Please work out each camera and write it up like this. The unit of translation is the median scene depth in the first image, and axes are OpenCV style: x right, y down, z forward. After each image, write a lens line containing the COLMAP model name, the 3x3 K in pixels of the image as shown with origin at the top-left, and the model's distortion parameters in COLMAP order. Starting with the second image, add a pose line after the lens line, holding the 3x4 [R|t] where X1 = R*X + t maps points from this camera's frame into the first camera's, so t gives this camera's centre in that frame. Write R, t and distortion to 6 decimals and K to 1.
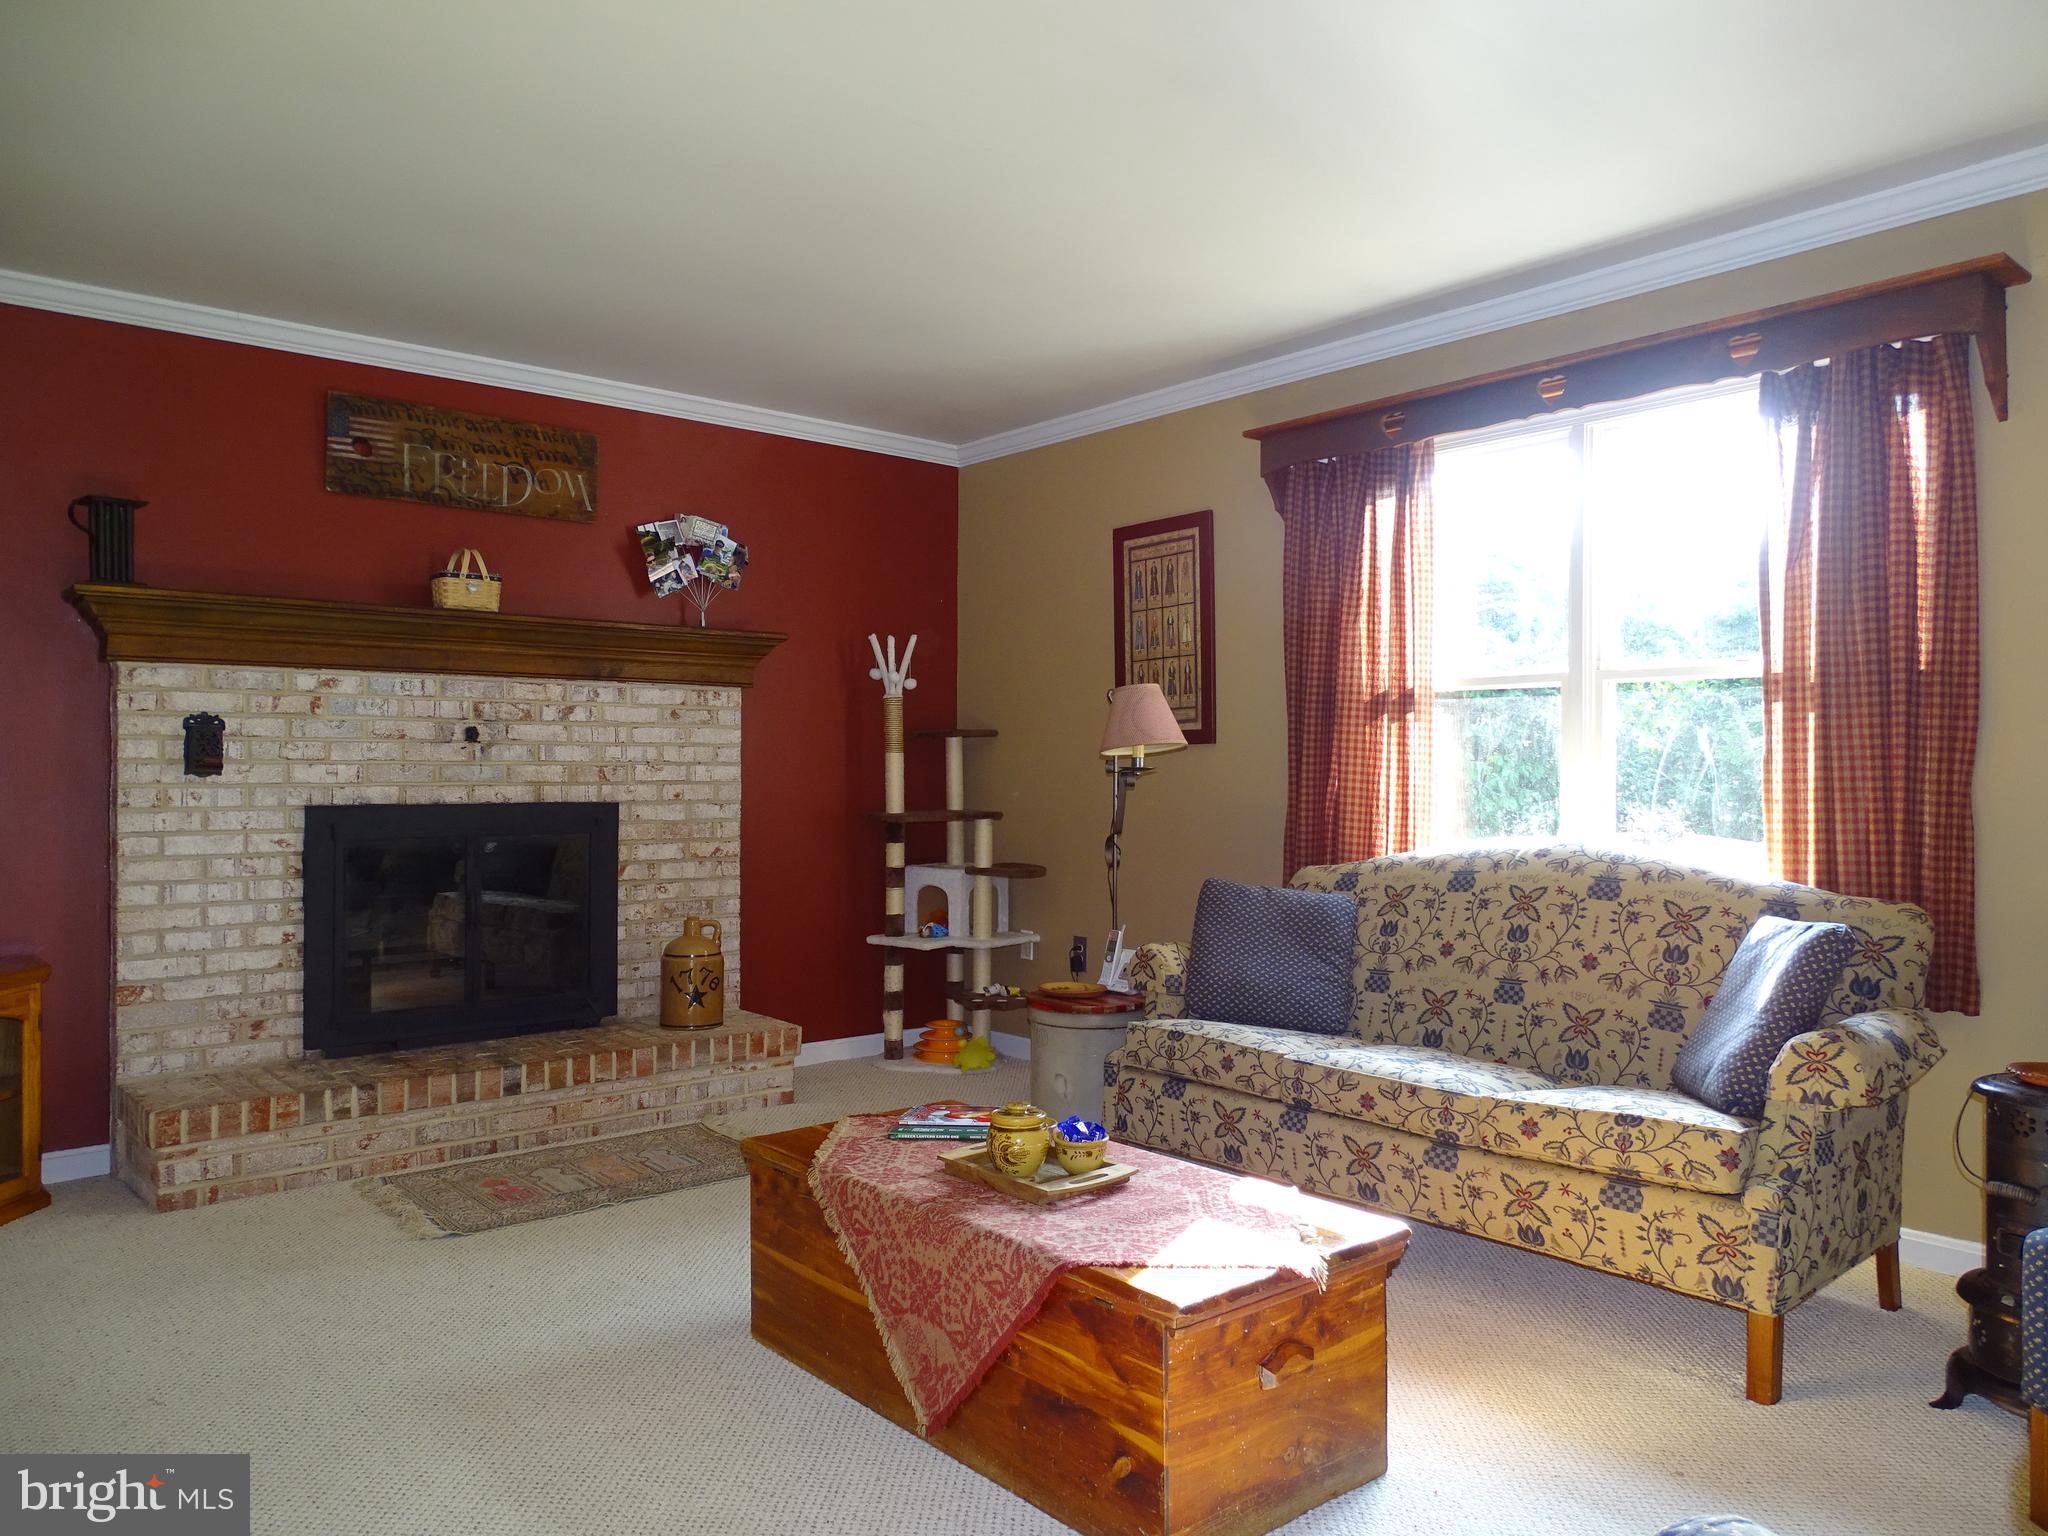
lens RADIAL K [[1462.3, 0, 1027.0], [0, 1462.3, 760.1], [0, 0, 1]] dist [-0.020175, 0.065854]
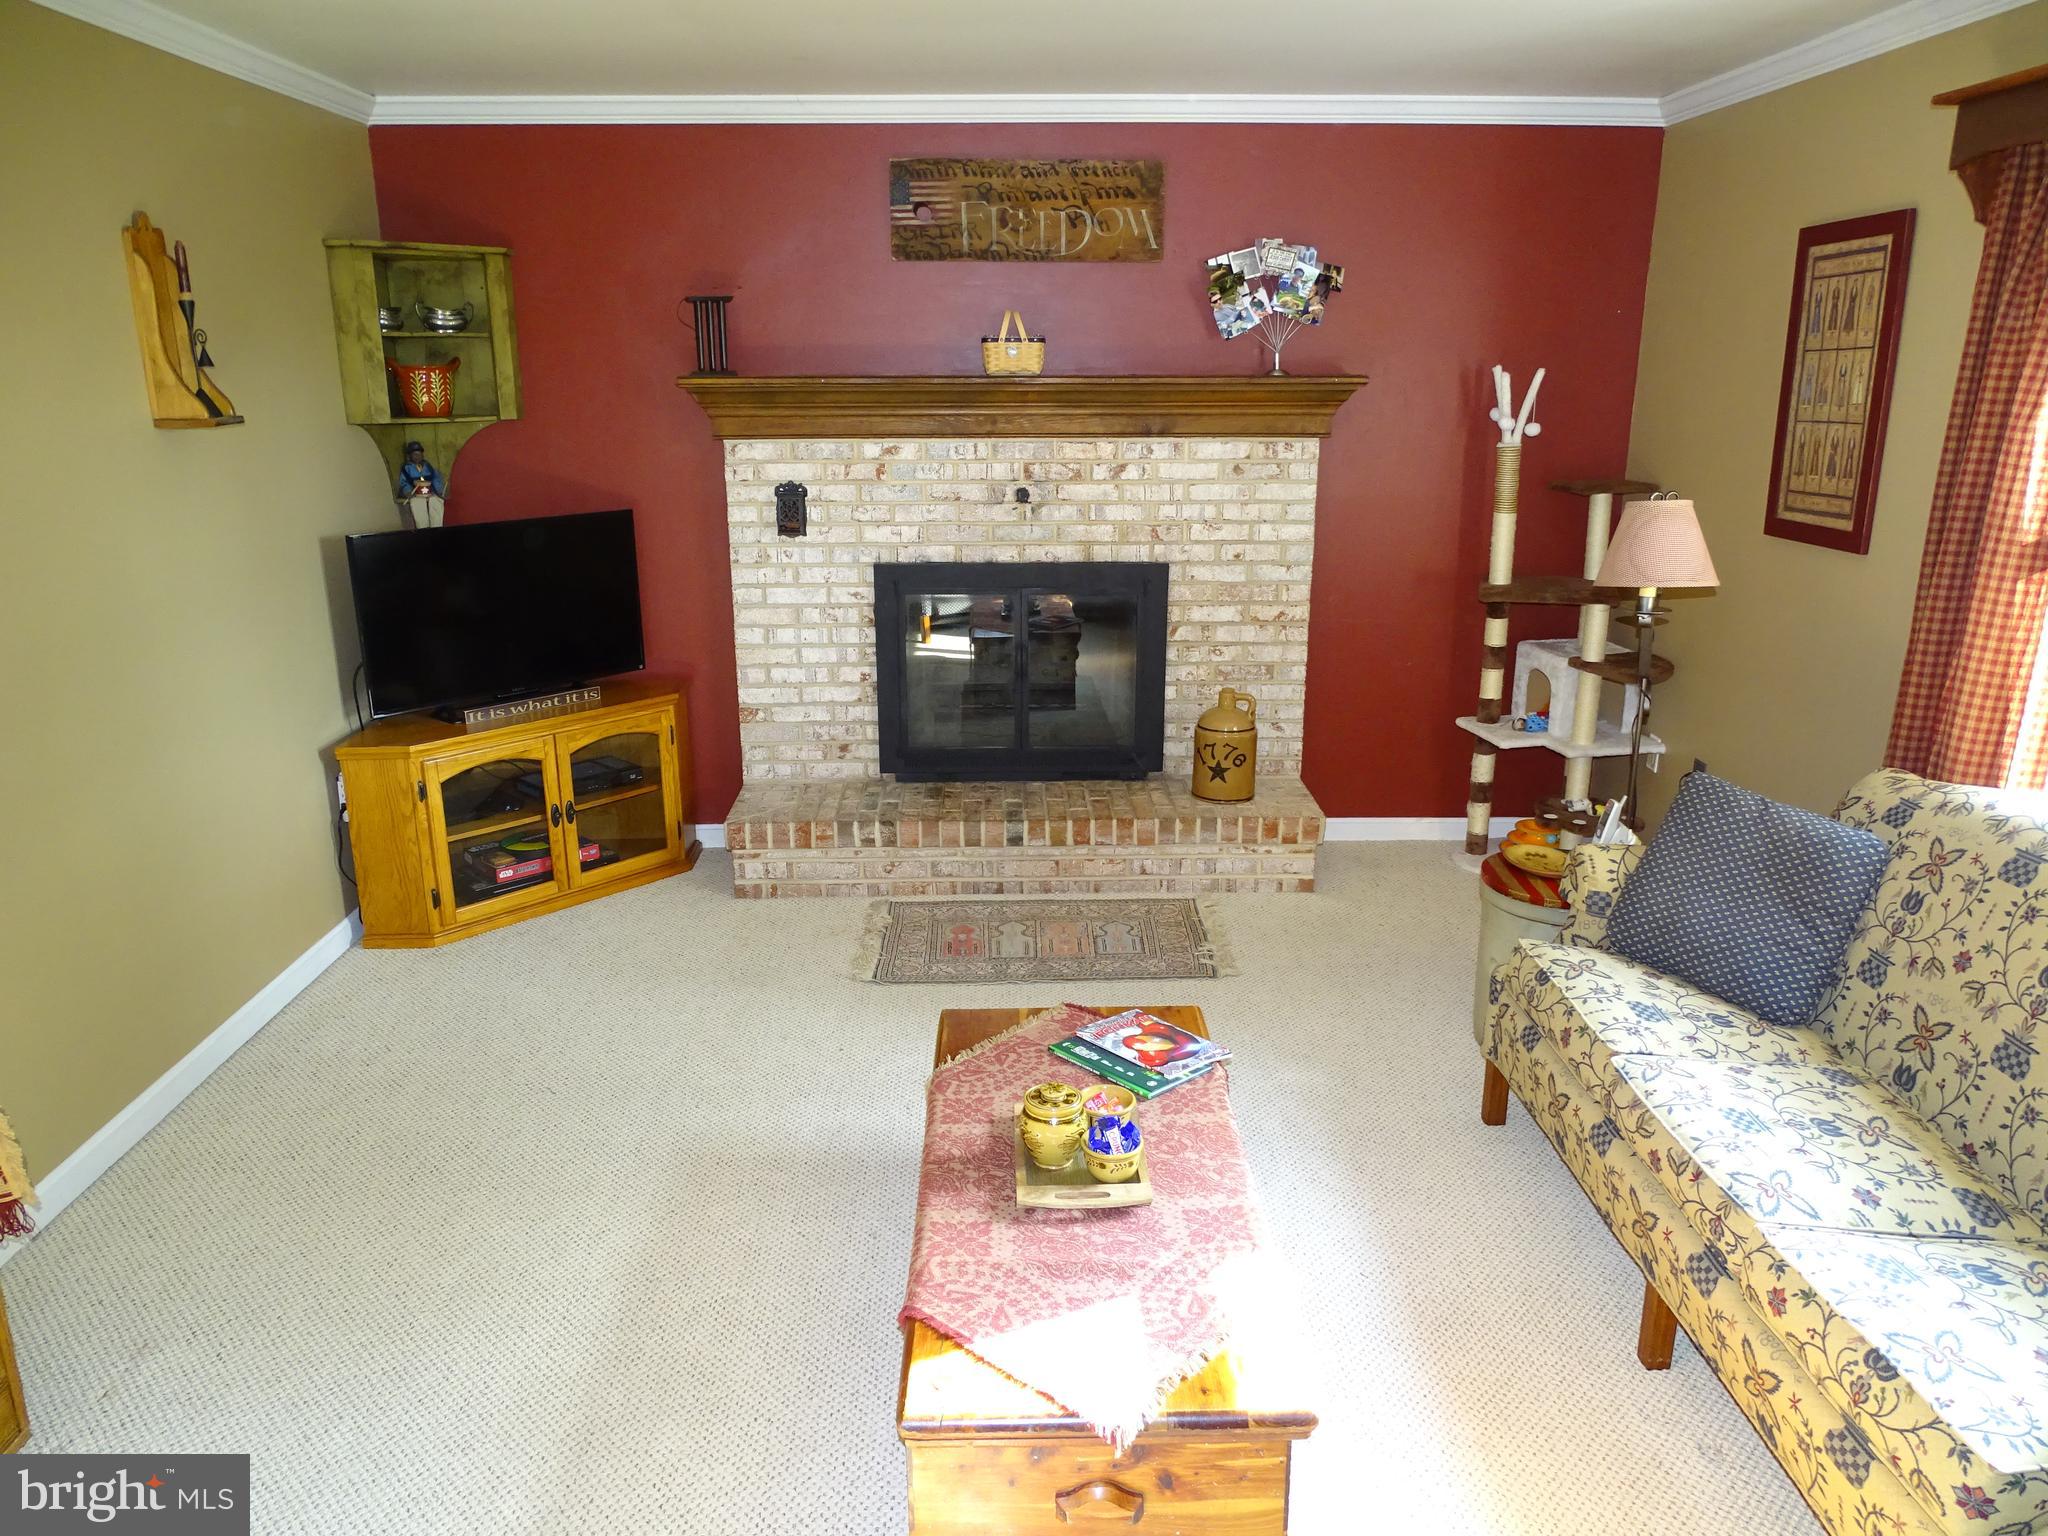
lens RADIAL K [[1460.3, 0, 1018.0], [0, 1460.3, 762.7], [0, 0, 1]] dist [-0.001008, 0.004921]
pose [[0.773813, 0.170462, -0.610046, 0.281693], [0.005896, 0.961128, 0.276042, -0.122016], [0.633386, -0.217202, 0.742728, 0.191661]]
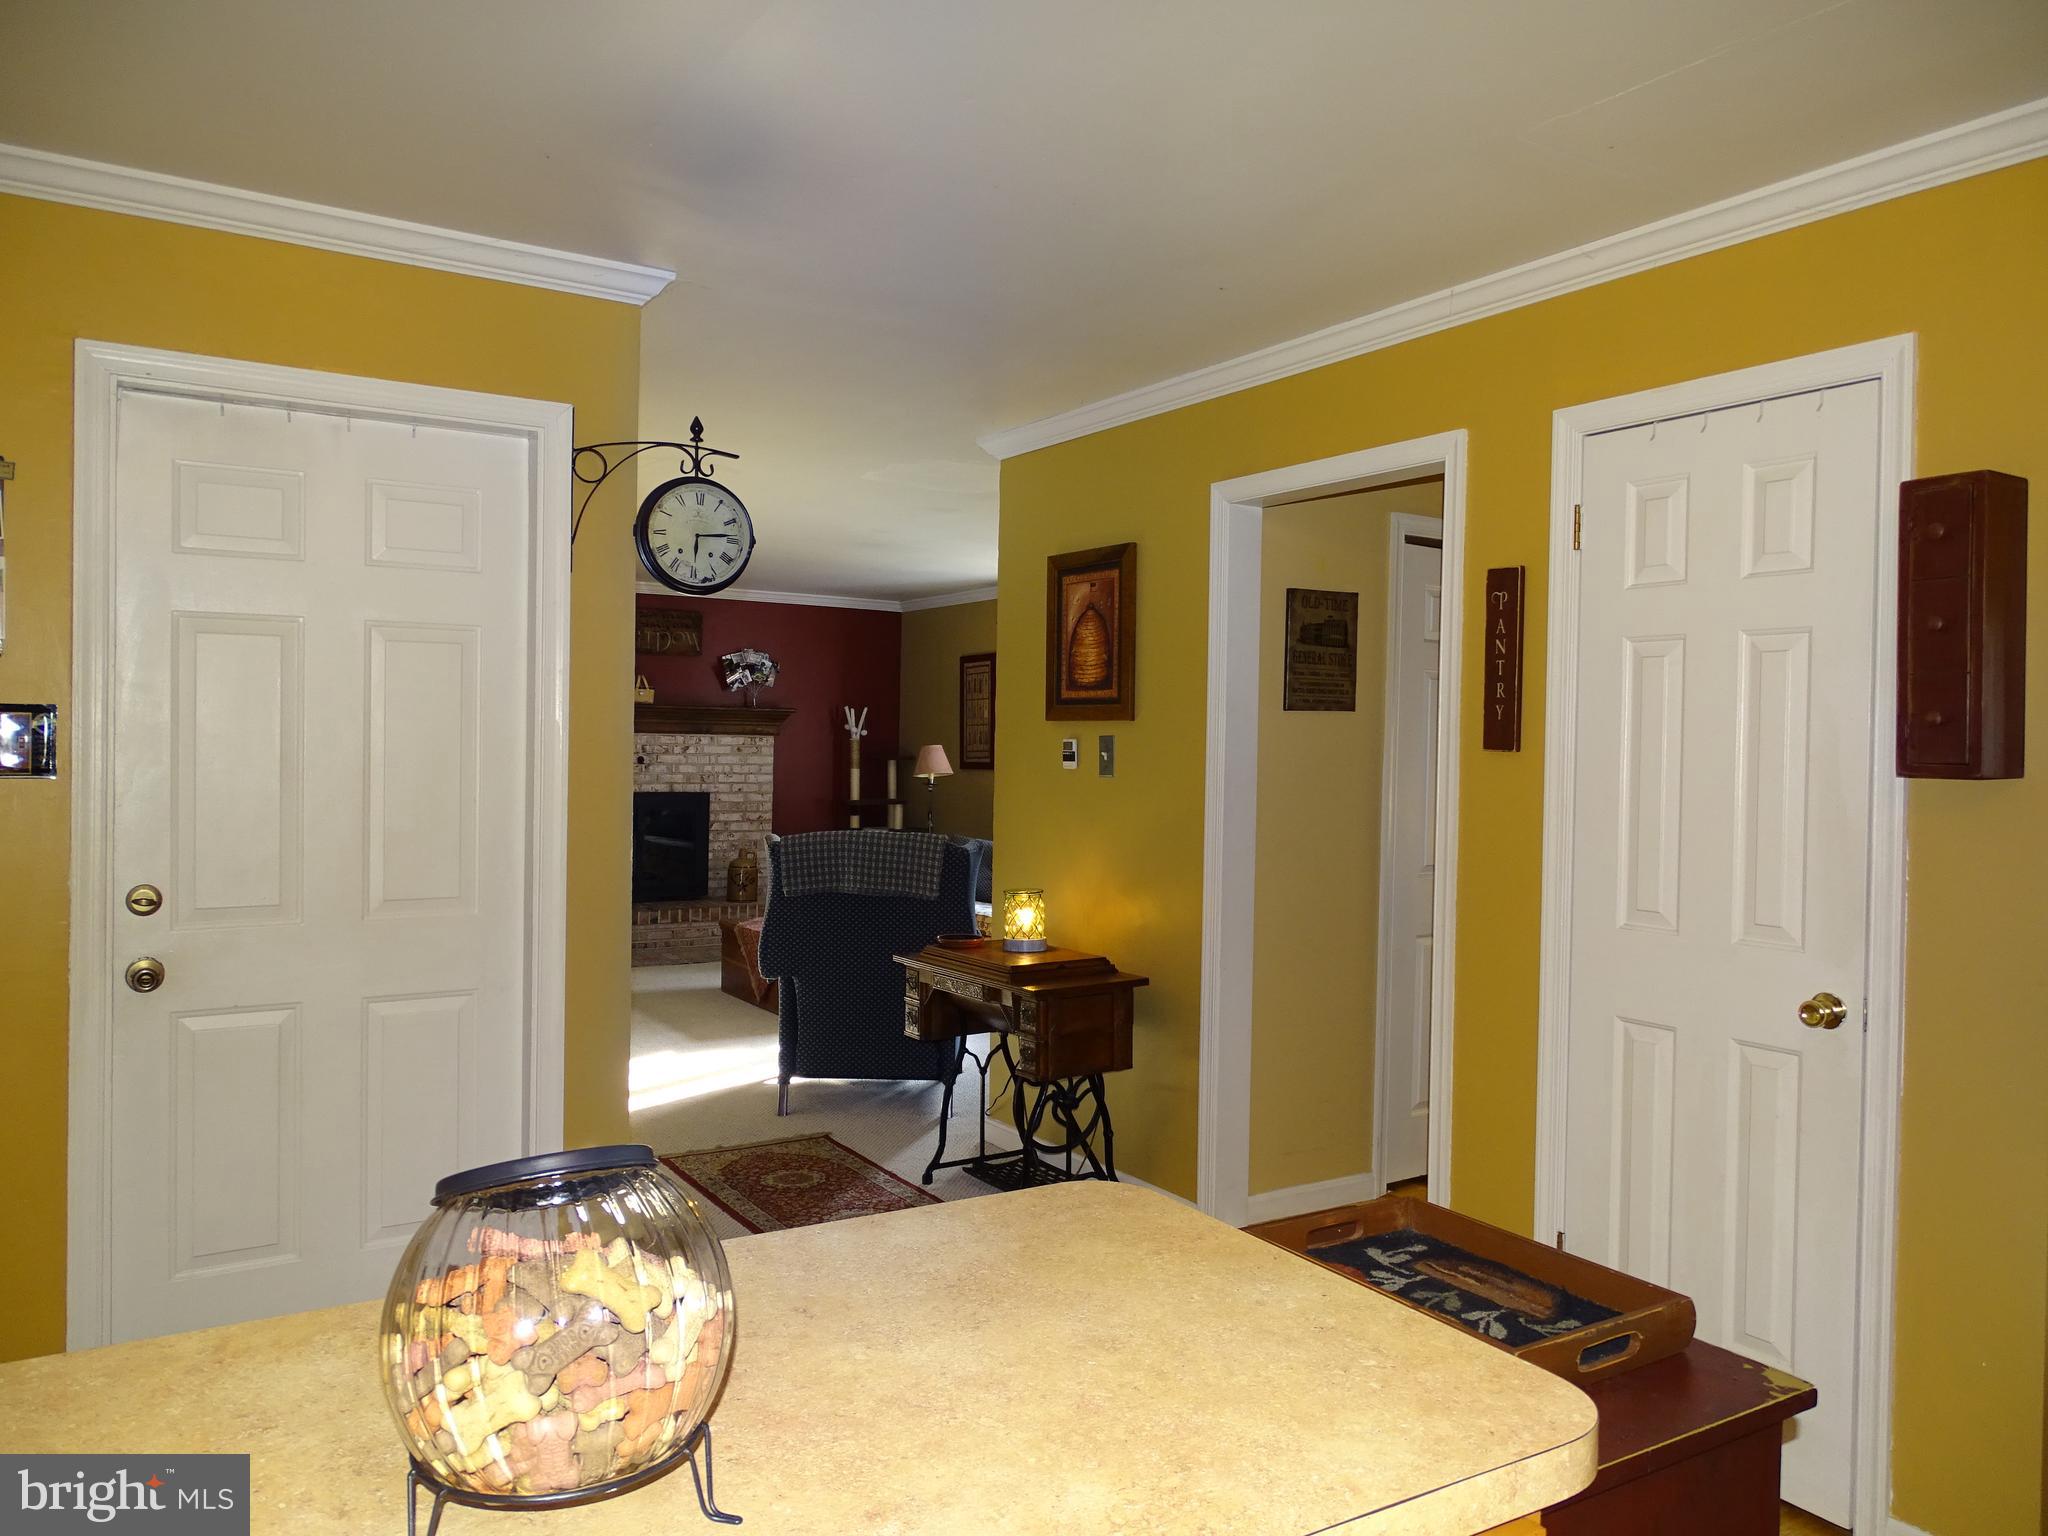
lens RADIAL K [[1460.3, 0, 1018.0], [0, 1460.3, 762.7], [0, 0, 1]] dist [-0.001008, 0.004921]
pose [[0.989009, 0.019032, -0.146629, 0.487107], [-0.016092, 0.999645, 0.021213, -0.068922], [0.146980, -0.018621, 0.988964, -1.050613]]
